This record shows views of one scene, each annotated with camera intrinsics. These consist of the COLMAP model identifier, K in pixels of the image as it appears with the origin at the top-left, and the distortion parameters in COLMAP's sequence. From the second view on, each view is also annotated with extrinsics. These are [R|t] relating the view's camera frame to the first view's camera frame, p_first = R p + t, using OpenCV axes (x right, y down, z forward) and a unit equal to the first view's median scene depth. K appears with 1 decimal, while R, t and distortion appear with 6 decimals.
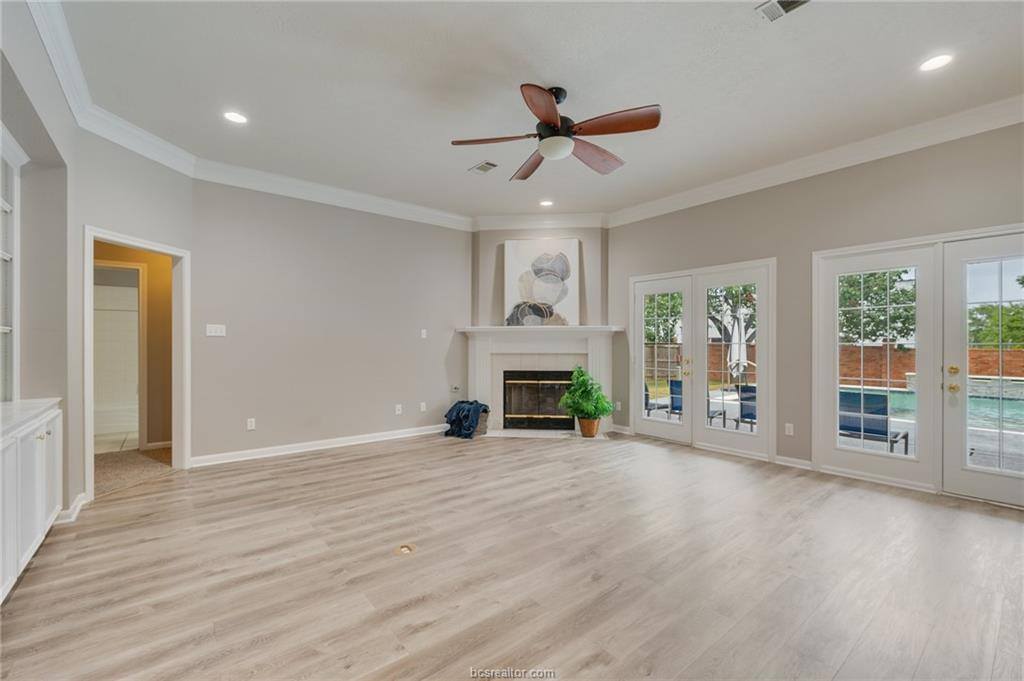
lens RADIAL K [[434.7, 0, 519.8], [0, 434.7, 343.9], [0, 0, 1]] dist [-0.004253, -0.000497]
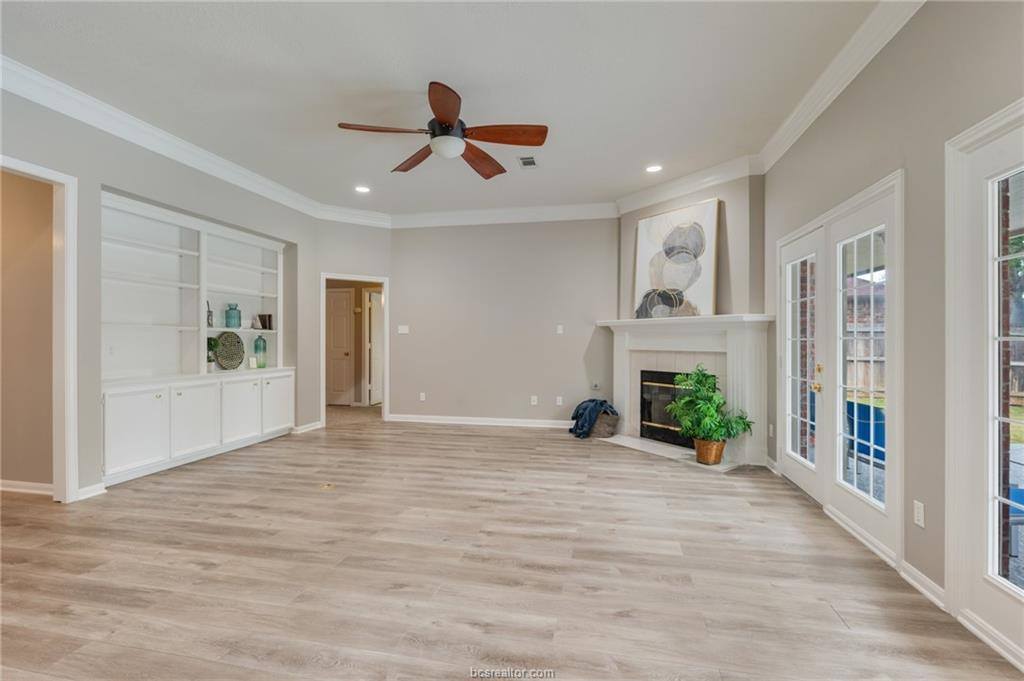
lens RADIAL K [[464.0, 0, 519.9], [0, 464.0, 338.0], [0, 0, 1]] dist [-0.002470, -0.000981]
pose [[0.629080, -0.001131, -0.777339, 0.697652], [-0.002704, 0.999990, -0.003643, 0.001473], [0.777336, 0.004394, 0.629071, 0.299717]]
